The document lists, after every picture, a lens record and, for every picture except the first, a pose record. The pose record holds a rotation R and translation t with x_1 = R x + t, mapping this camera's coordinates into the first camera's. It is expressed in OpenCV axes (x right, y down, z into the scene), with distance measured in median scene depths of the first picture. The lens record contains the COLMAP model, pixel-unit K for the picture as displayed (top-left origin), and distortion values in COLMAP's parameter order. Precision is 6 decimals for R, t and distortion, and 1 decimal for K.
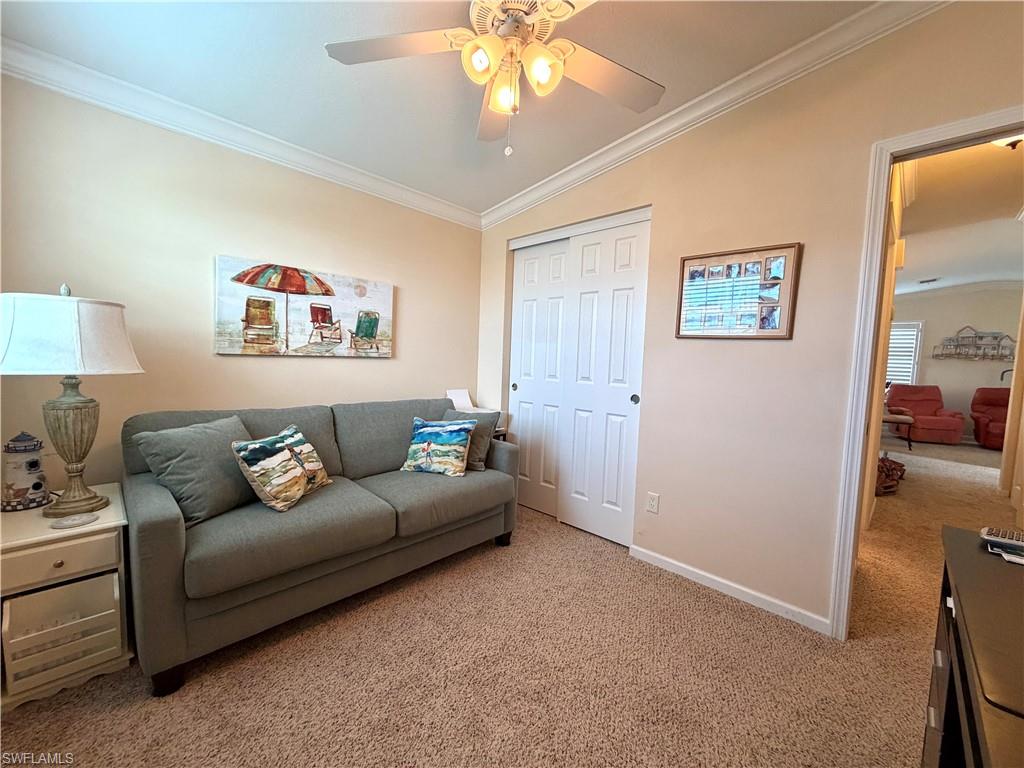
lens RADIAL K [[407.9, 0, 508.4], [0, 407.9, 385.4], [0, 0, 1]] dist [-0.000092, 0.000050]
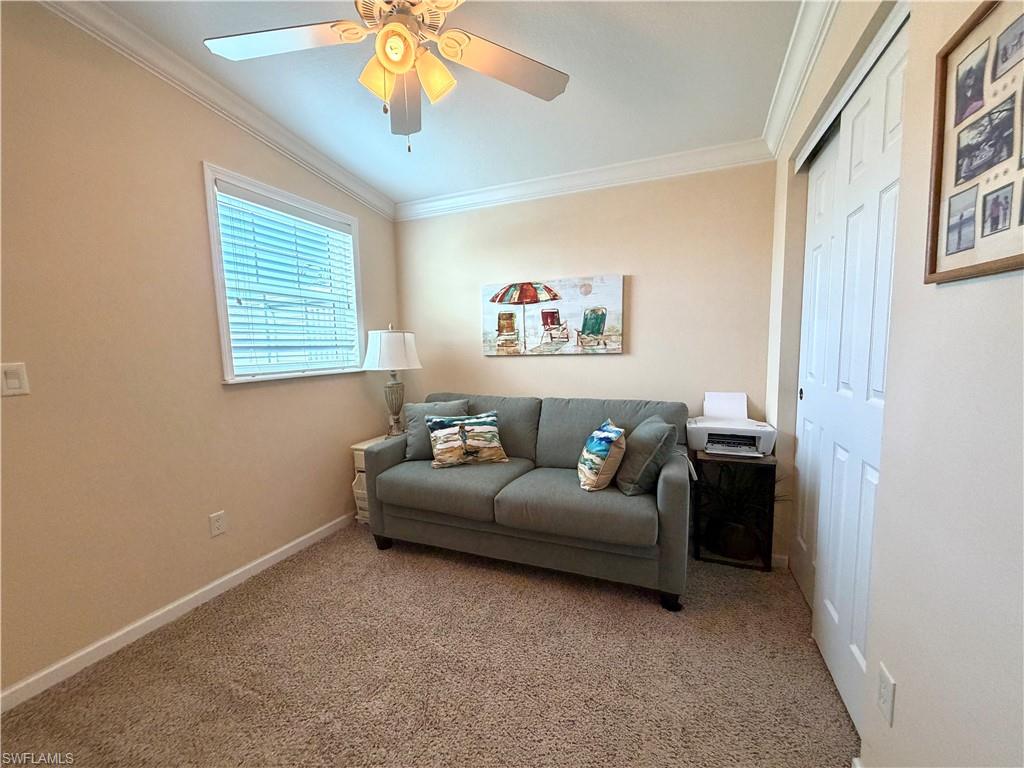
lens RADIAL K [[407.9, 0, 508.4], [0, 407.9, 385.4], [0, 0, 1]] dist [-0.000092, 0.000050]
pose [[0.373955, 0.048384, -0.926184, 0.578012], [-0.029967, 0.998747, 0.040075, -0.028937], [0.926963, 0.012768, 0.374936, 0.484765]]
